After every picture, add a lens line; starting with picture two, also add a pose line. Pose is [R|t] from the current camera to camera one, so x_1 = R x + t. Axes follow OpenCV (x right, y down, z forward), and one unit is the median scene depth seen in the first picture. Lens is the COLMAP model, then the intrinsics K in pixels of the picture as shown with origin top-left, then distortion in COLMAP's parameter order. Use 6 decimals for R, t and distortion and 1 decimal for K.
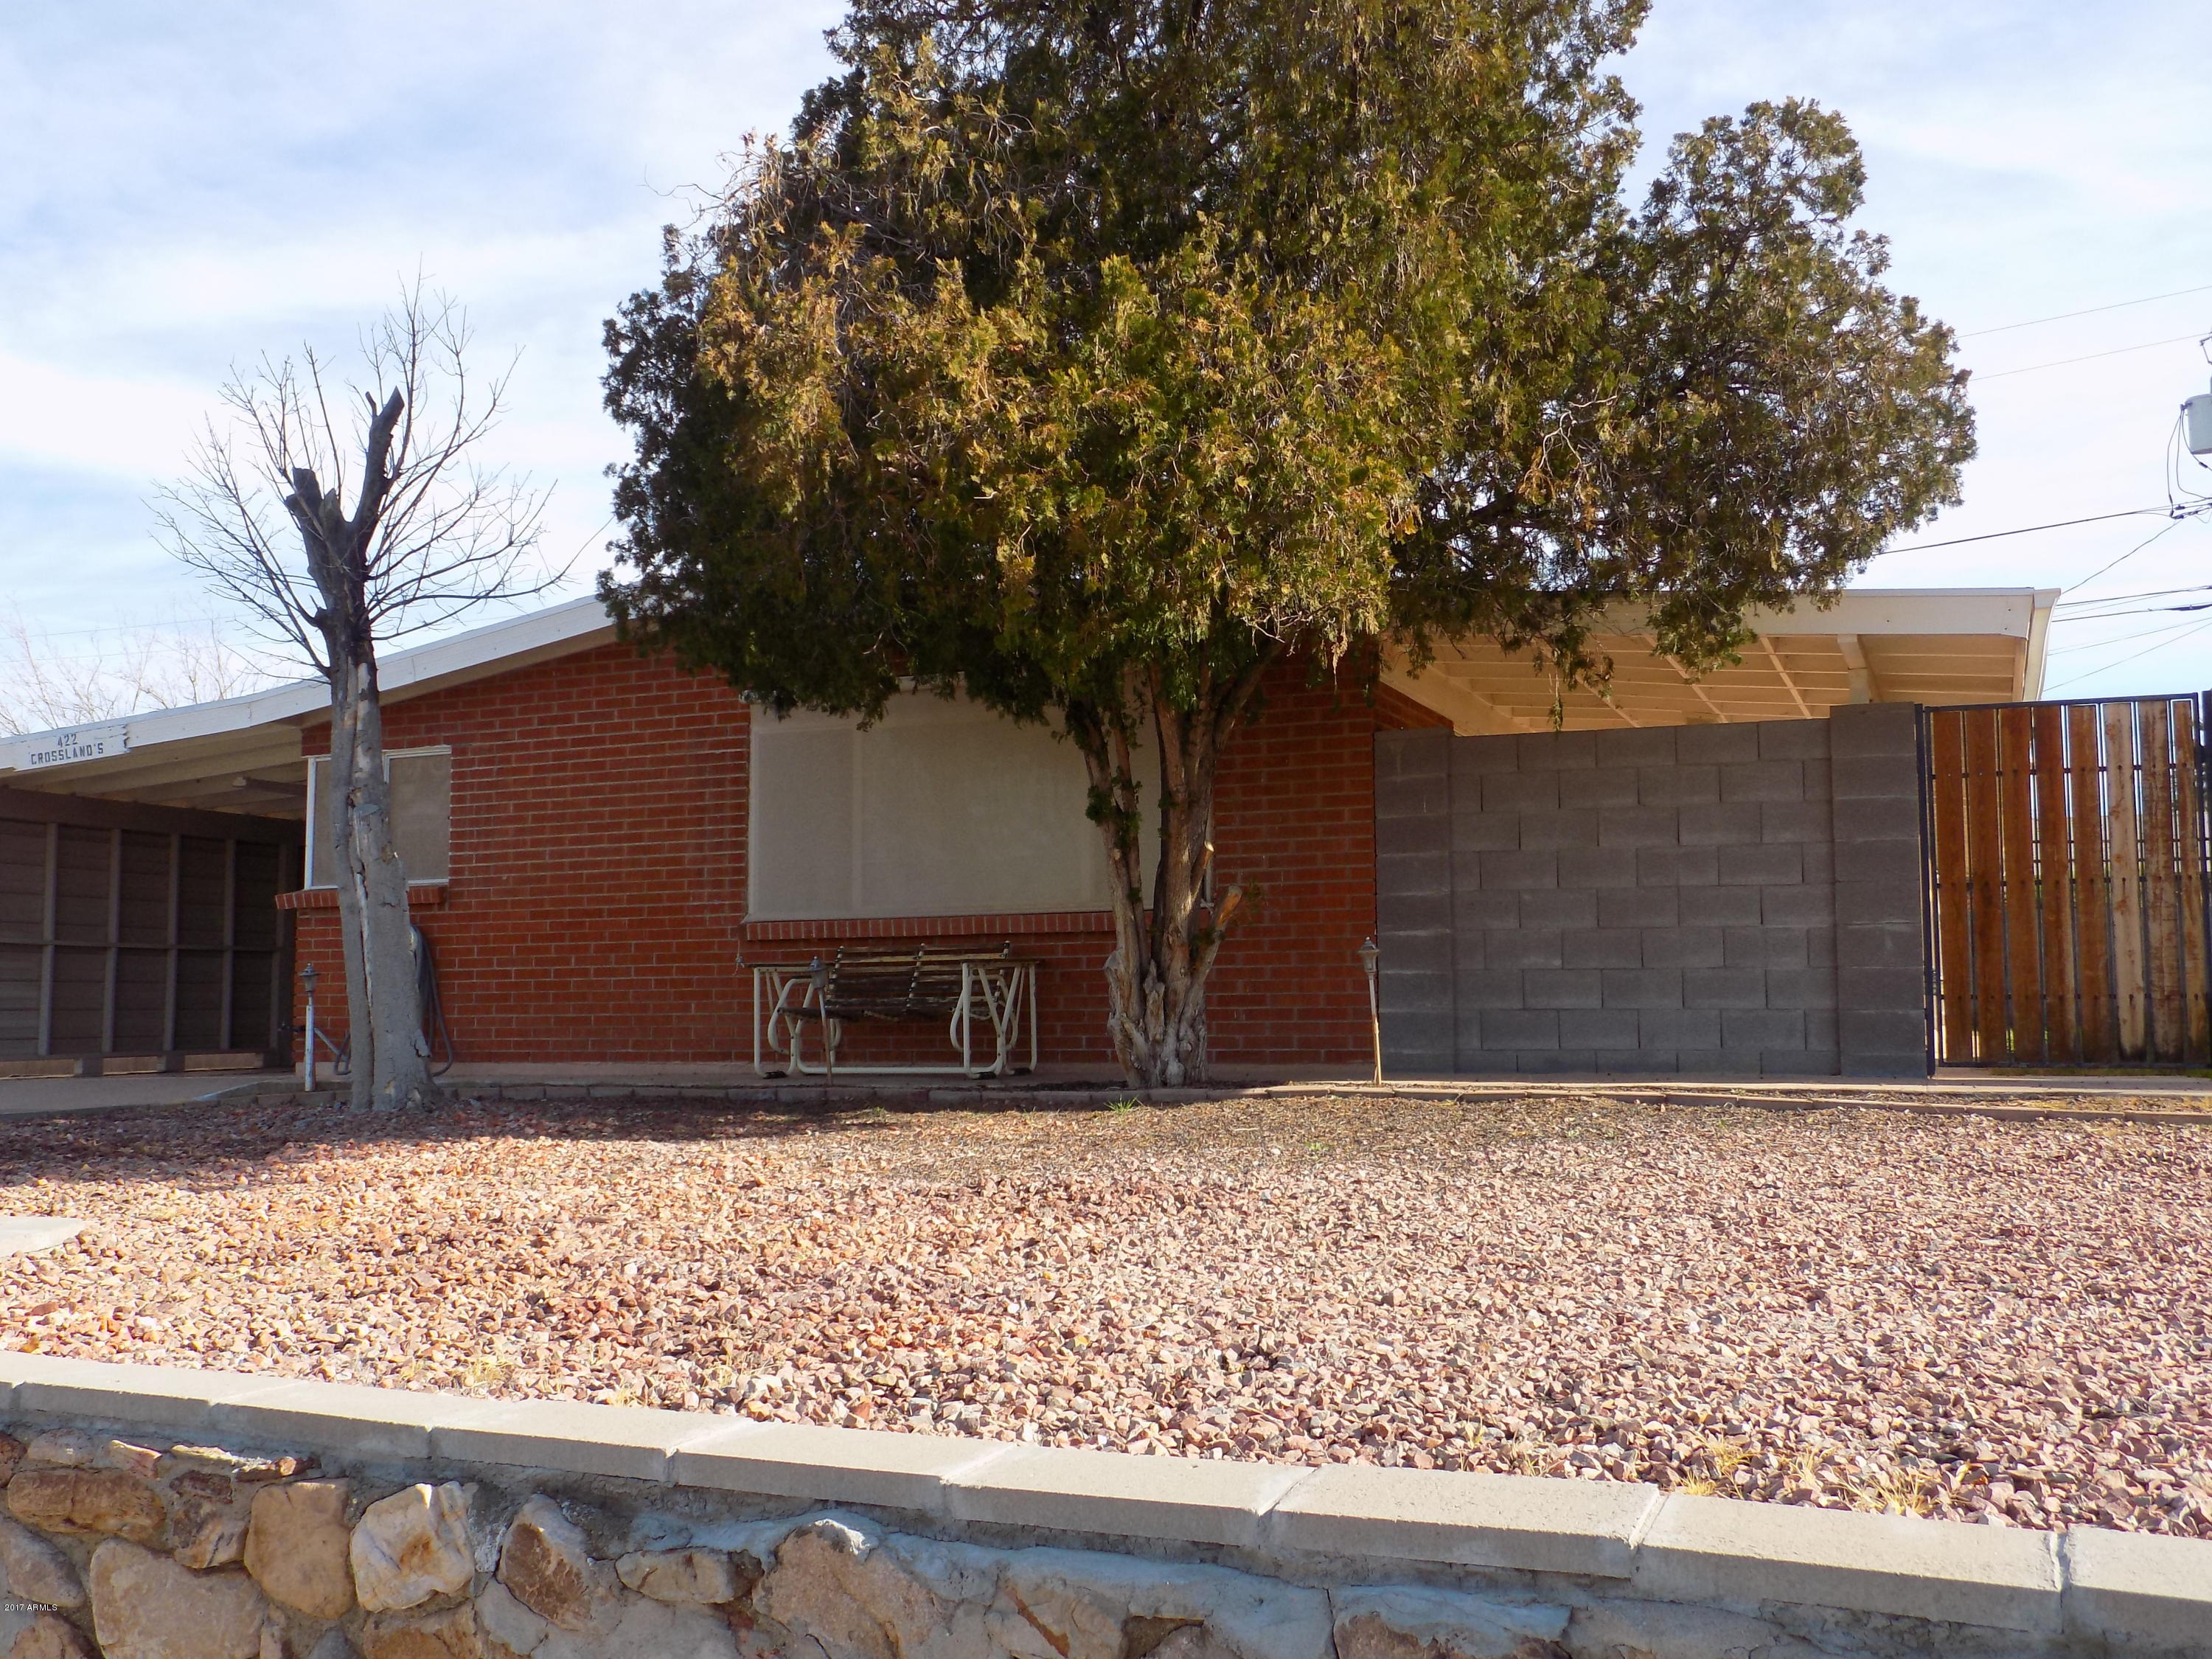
lens RADIAL K [[2032.6, 0, 1106.8], [0, 2032.6, 827.1], [0, 0, 1]] dist [-0.012464, 0.000000]
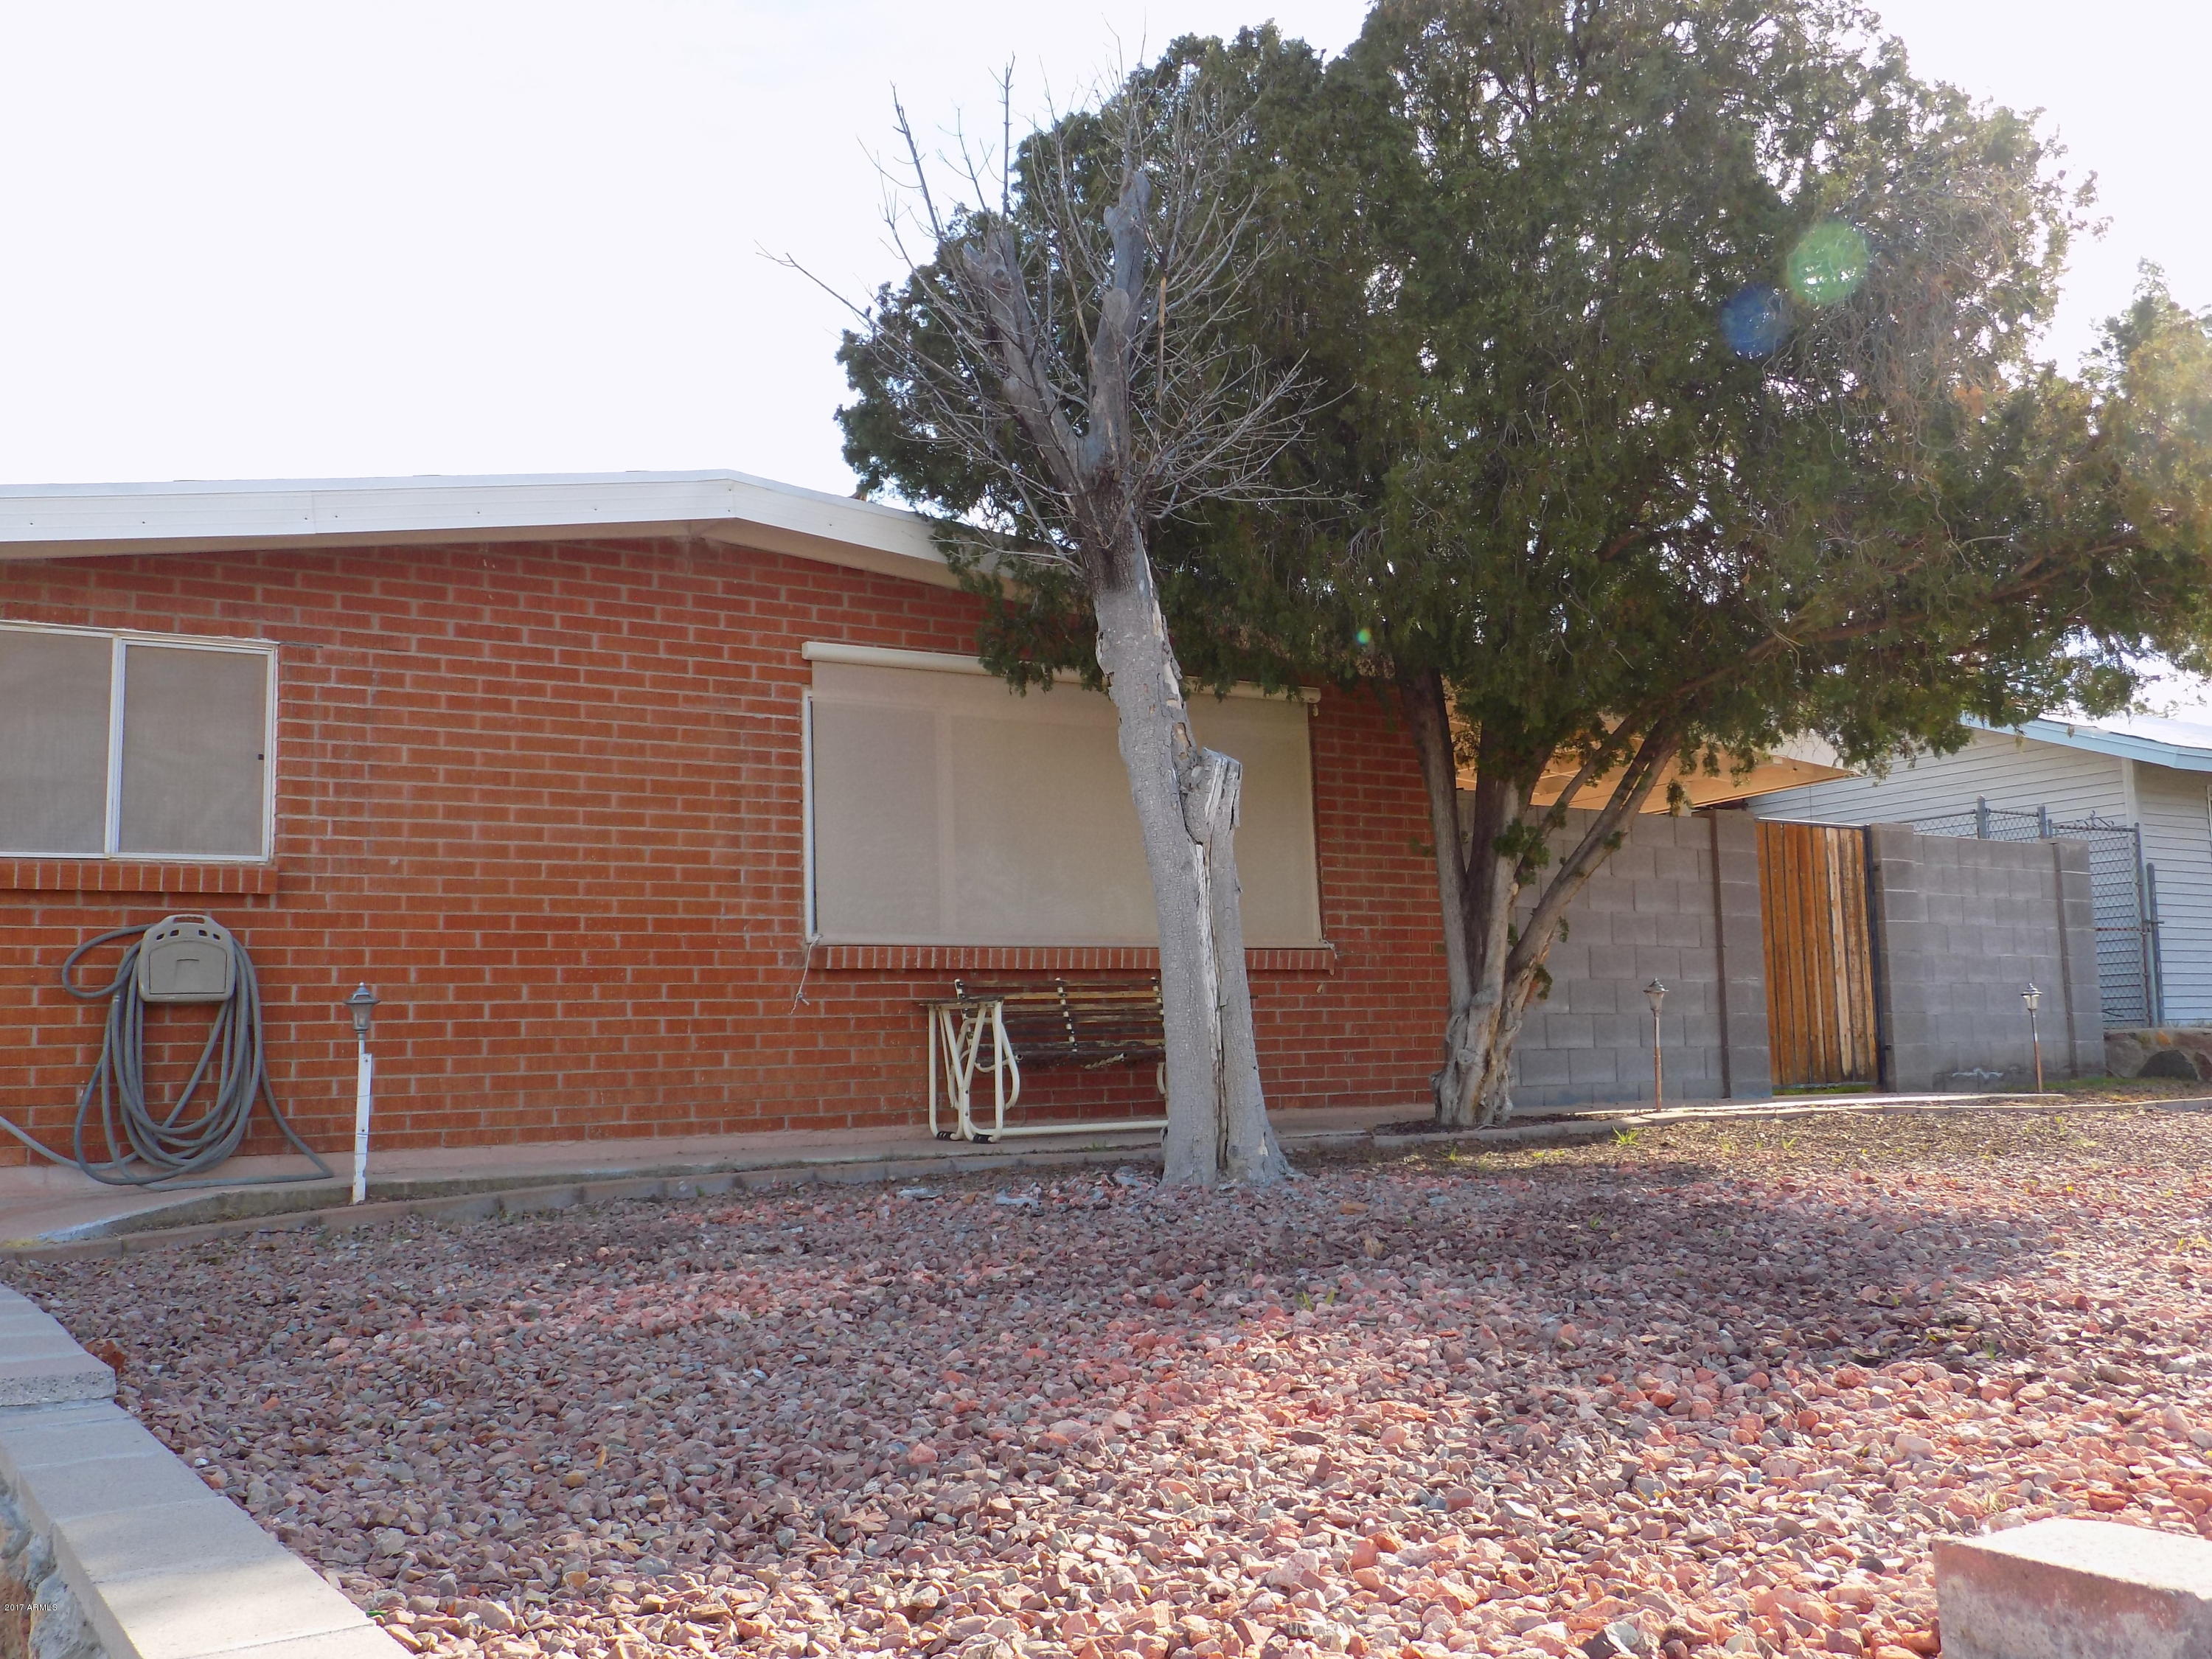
lens RADIAL K [[2032.6, 0, 1106.5], [0, 2032.6, 833.0], [0, 0, 1]] dist [-0.012464, 0.000000]
pose [[0.566712, 0.086522, 0.819360, -0.733340], [-0.050127, 0.996249, -0.070531, 0.052607], [-0.822390, -0.001101, 0.568924, 0.472392]]
